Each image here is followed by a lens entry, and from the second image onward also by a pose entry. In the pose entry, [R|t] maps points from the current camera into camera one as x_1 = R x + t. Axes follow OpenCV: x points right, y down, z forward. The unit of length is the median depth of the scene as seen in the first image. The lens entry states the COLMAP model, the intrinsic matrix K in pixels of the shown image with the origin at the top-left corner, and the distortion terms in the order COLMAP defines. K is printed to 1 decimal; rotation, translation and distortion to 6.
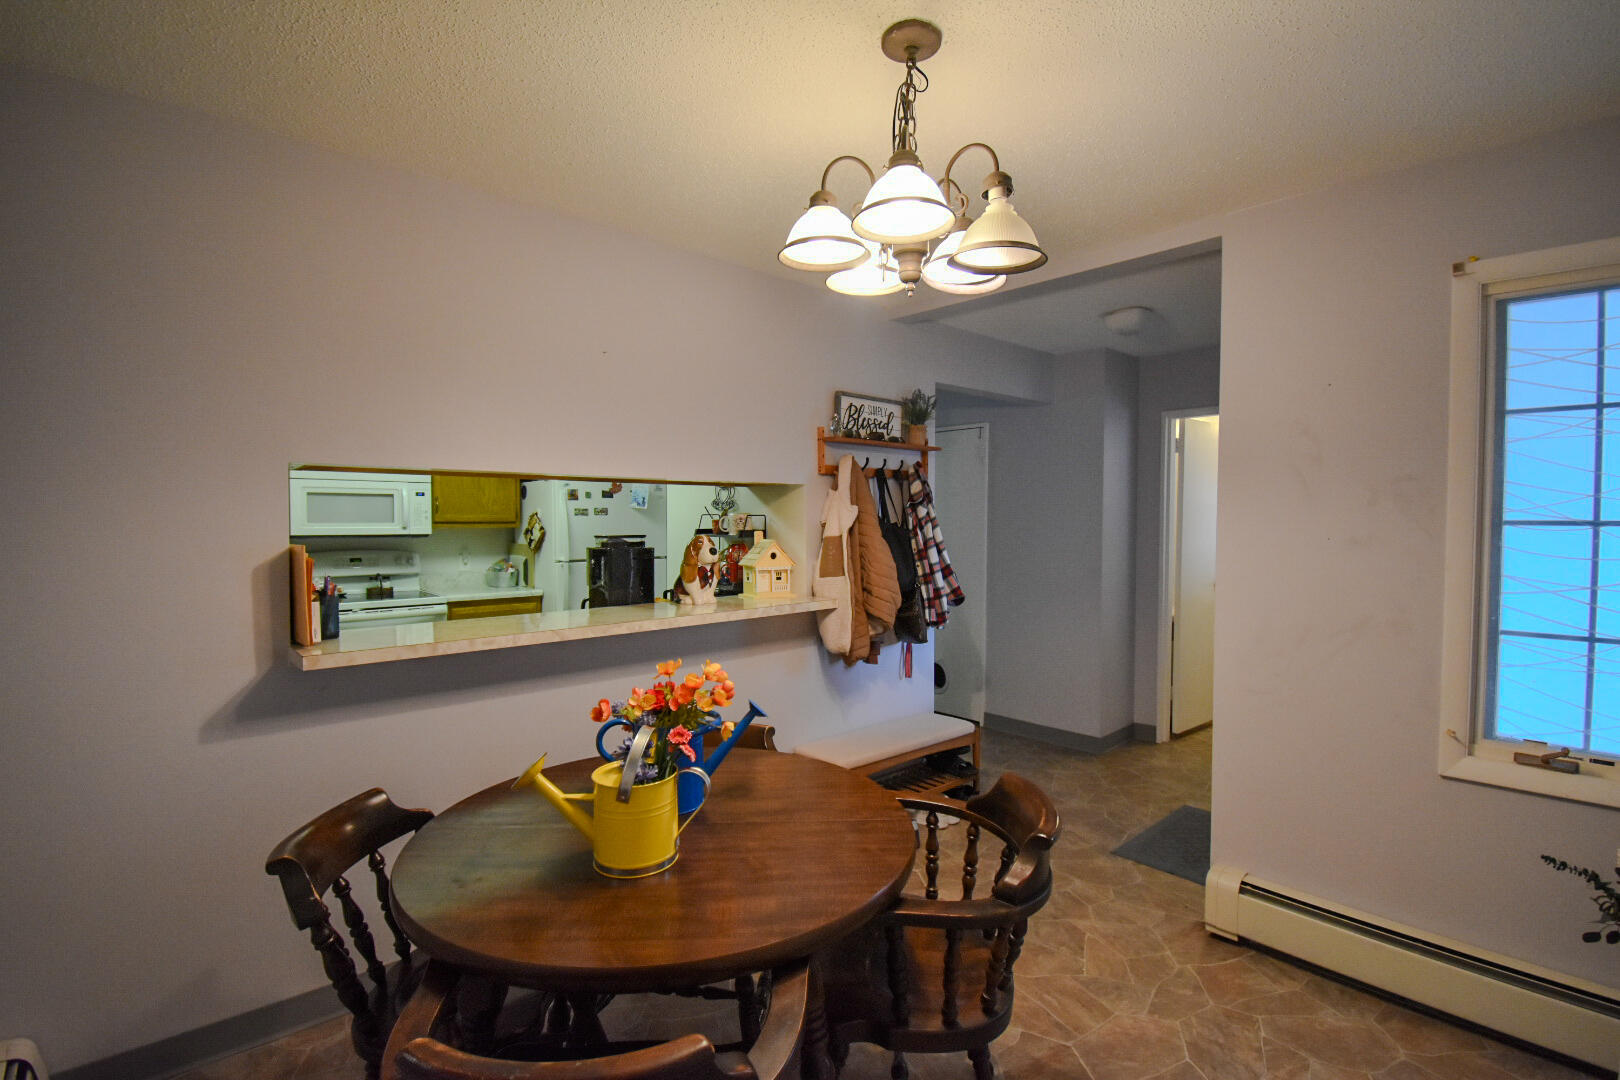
lens RADIAL K [[752.3, 0, 810.0], [0, 752.3, 540.0], [0, 0, 1]] dist [0.012389, -0.000034]
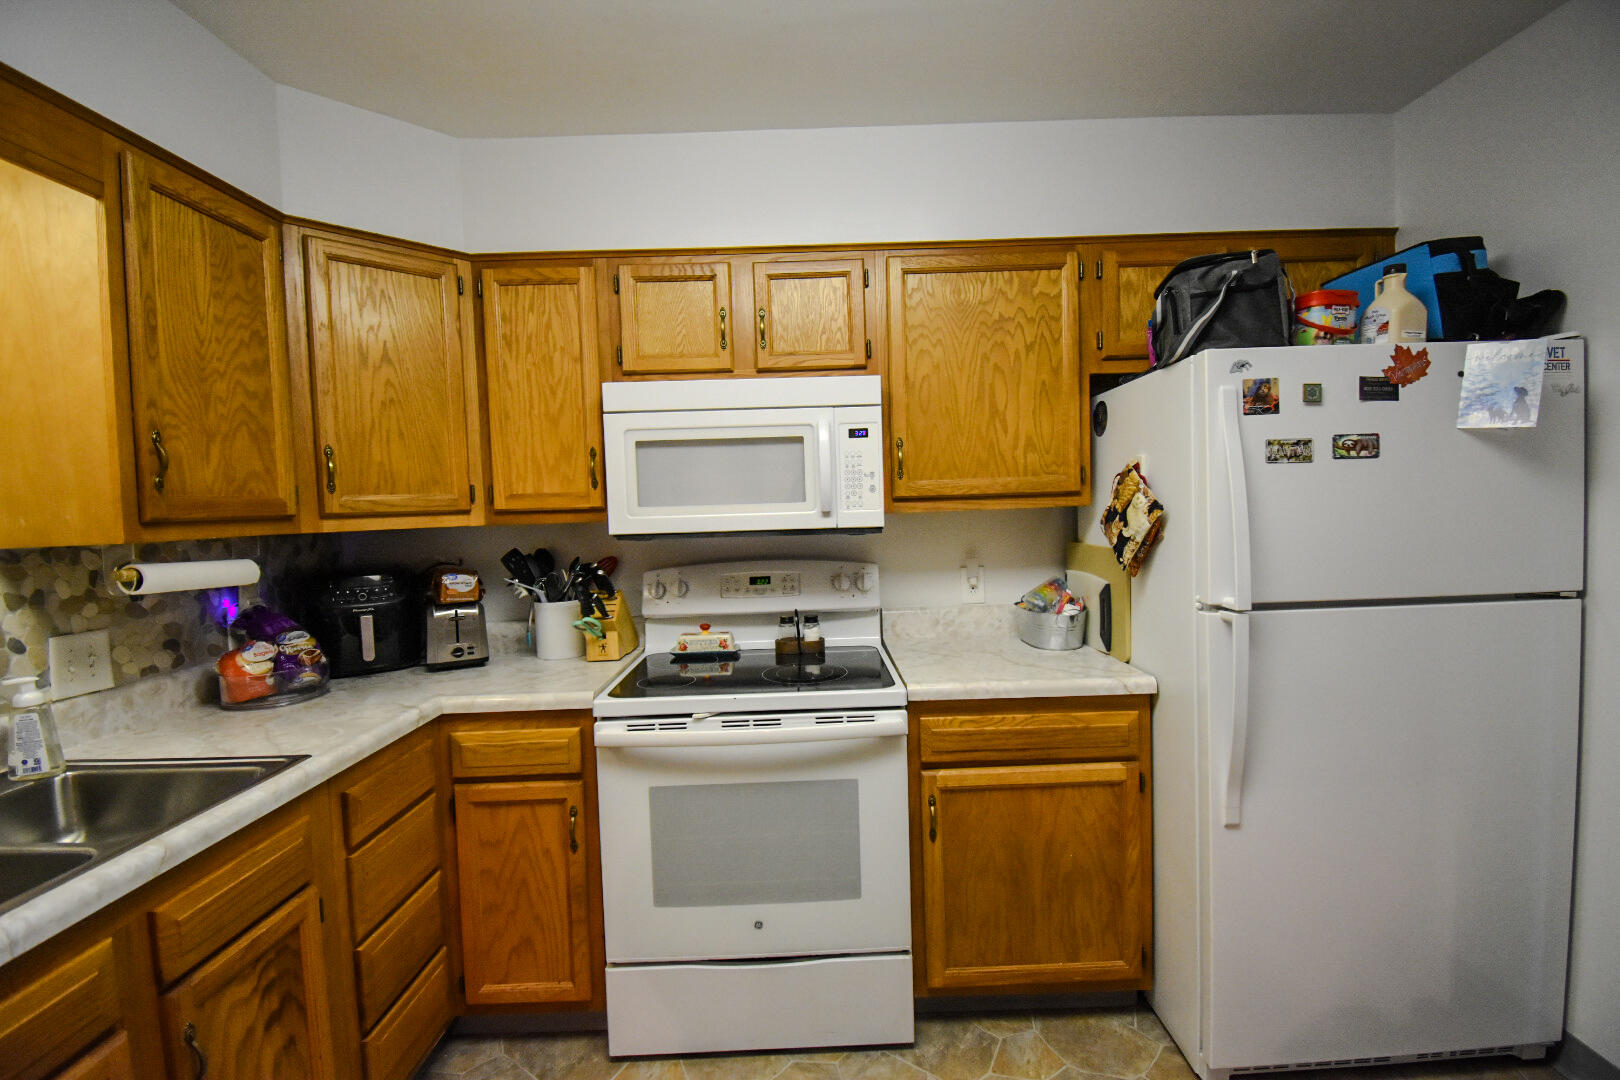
lens RADIAL K [[711.0, 0, 815.5], [0, 711.0, 538.6], [0, 0, 1]] dist [0.025571, -0.029160]
pose [[0.748446, 0.004401, -0.663182, -0.255503], [0.013447, 0.999672, 0.021810, -0.009786], [0.663060, -0.025242, 0.748141, 0.651063]]
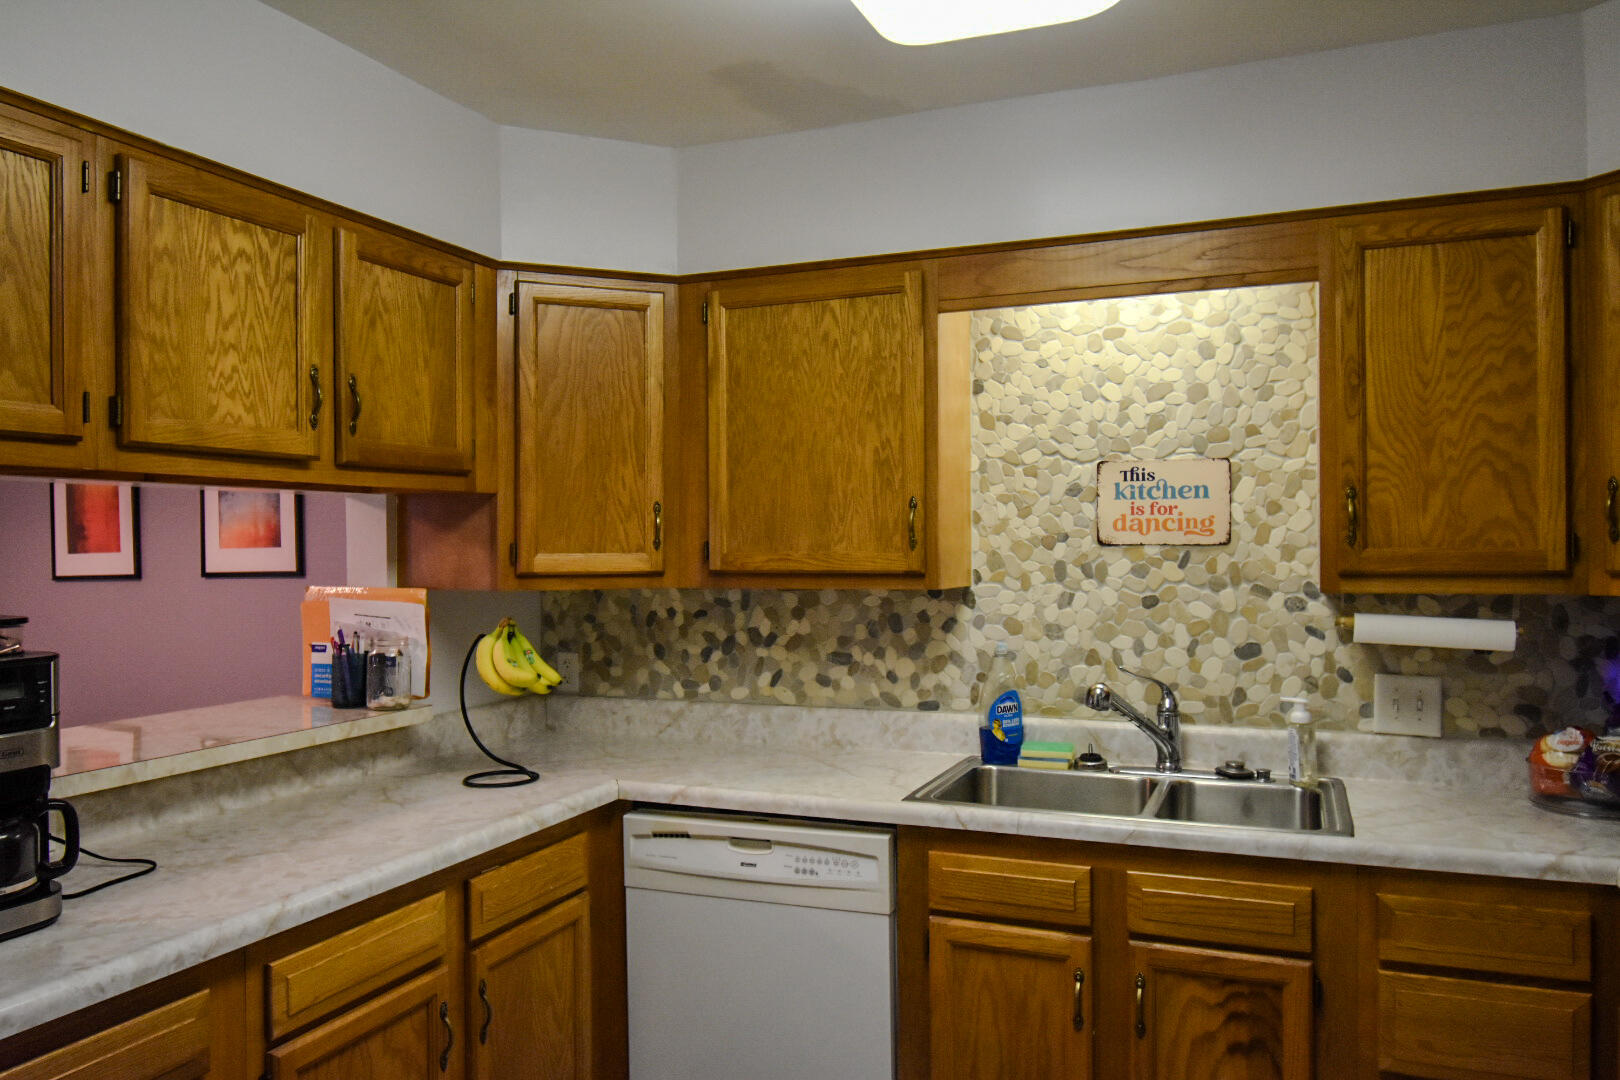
lens RADIAL K [[1182.2, 0, 810.0], [0, 1182.2, 540.0], [0, 0, 1]] dist [-0.000913, -0.006942]
pose [[-0.899244, 0.001342, -0.437446, -0.226780], [-0.010159, 0.999662, 0.023949, -0.035635], [0.437330, 0.025980, -0.898926, 1.006762]]
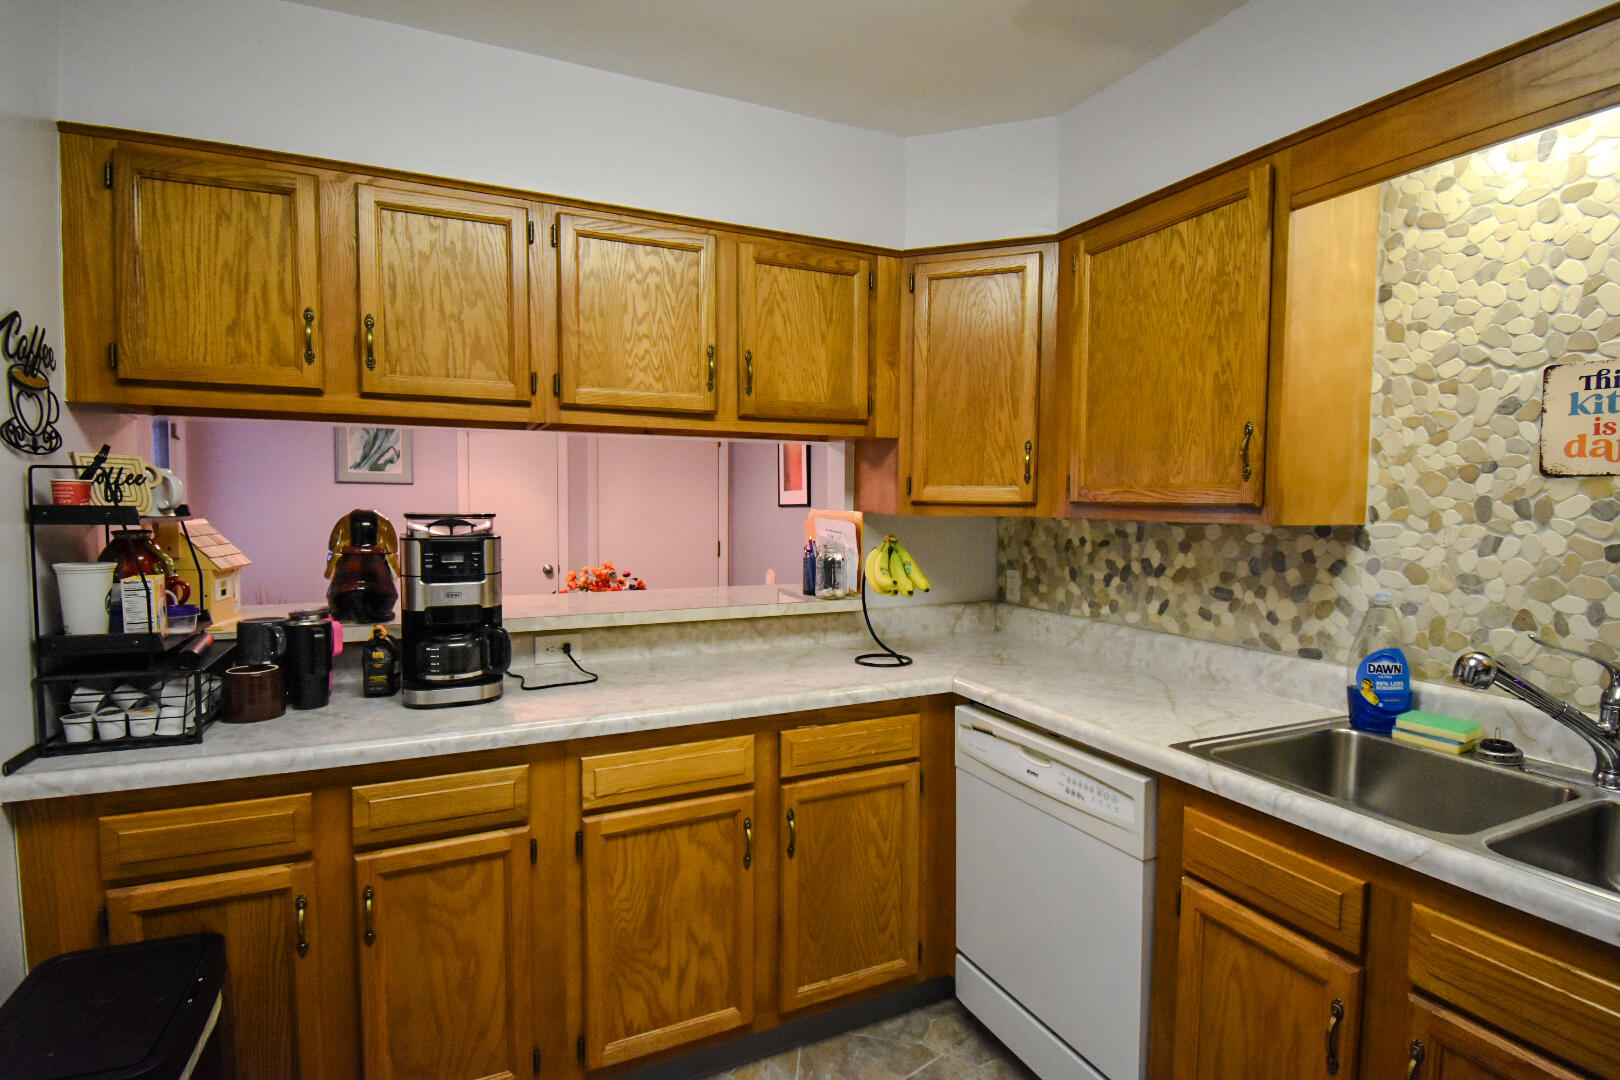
lens RADIAL K [[797.3, 0, 814.7], [0, 797.3, 540.4], [0, 0, 1]] dist [0.020691, -0.030235]
pose [[-0.956957, -0.024842, 0.289163, -0.423743], [-0.000346, 0.996427, 0.084455, -0.022387], [-0.290228, 0.080720, -0.953547, 0.918300]]
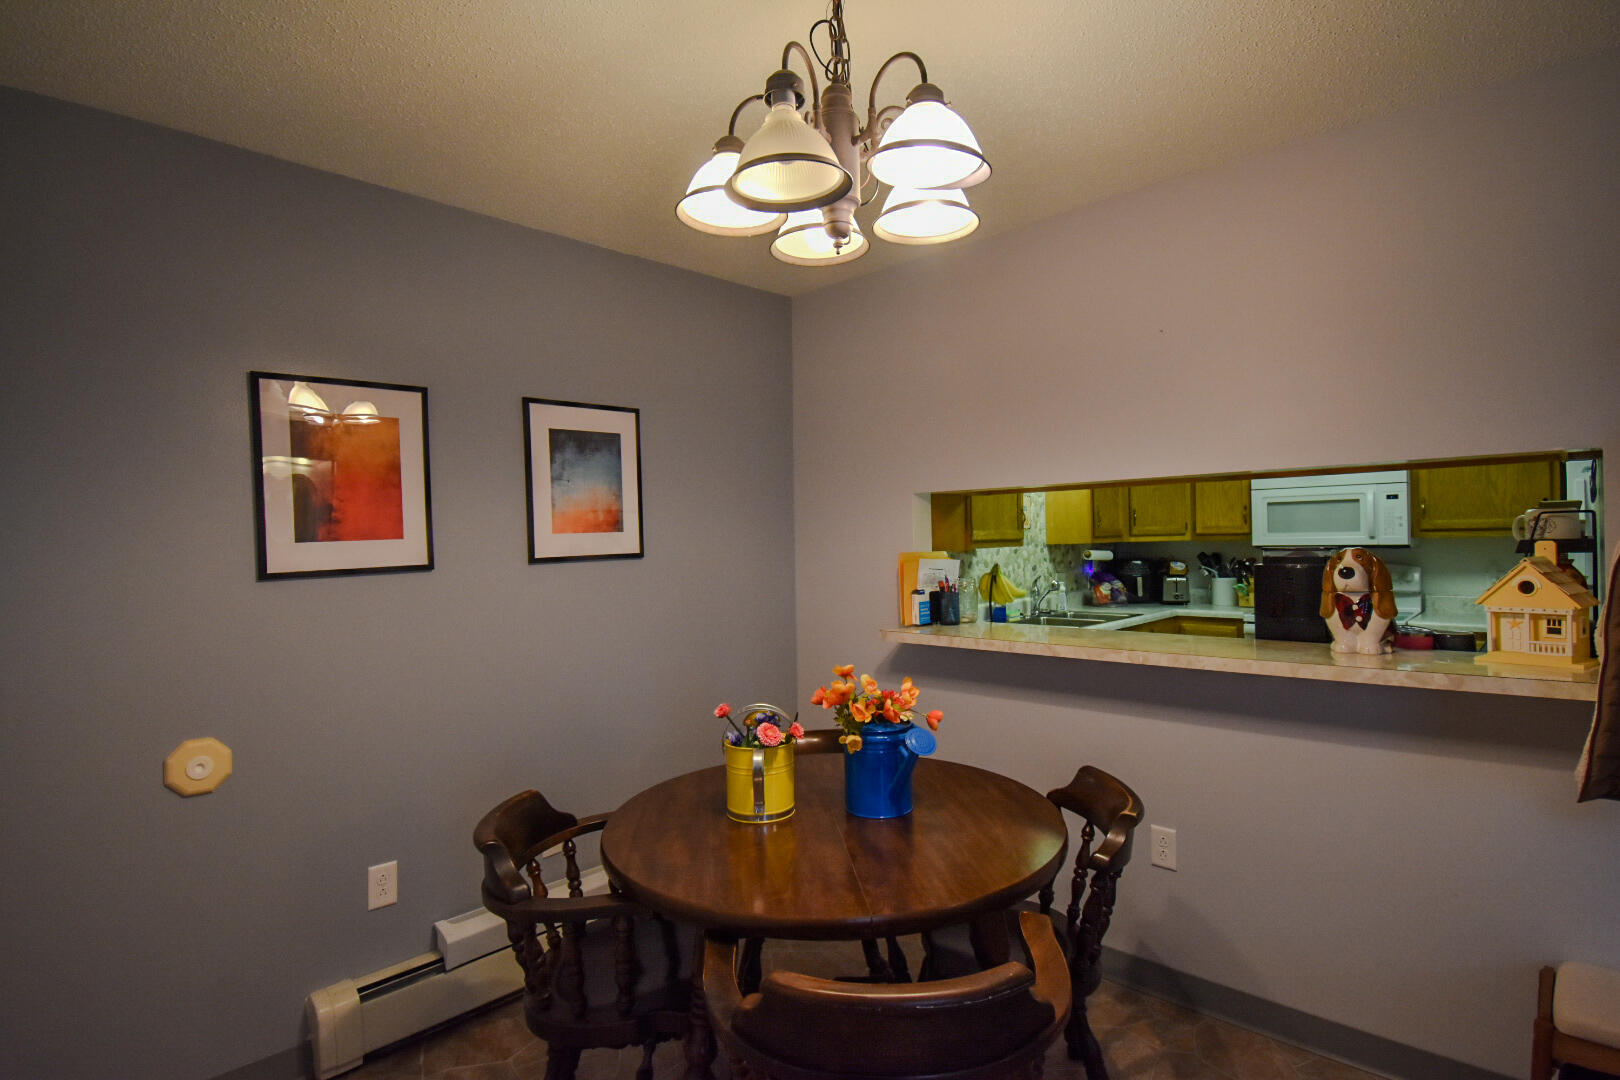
lens RADIAL K [[797.3, 0, 814.7], [0, 797.3, 540.4], [0, 0, 1]] dist [0.020691, -0.030235]
pose [[0.070559, -0.001981, -0.997506, 0.308919], [-0.009613, 0.999950, -0.002666, -0.003607], [0.997461, 0.009777, 0.070536, 0.284715]]
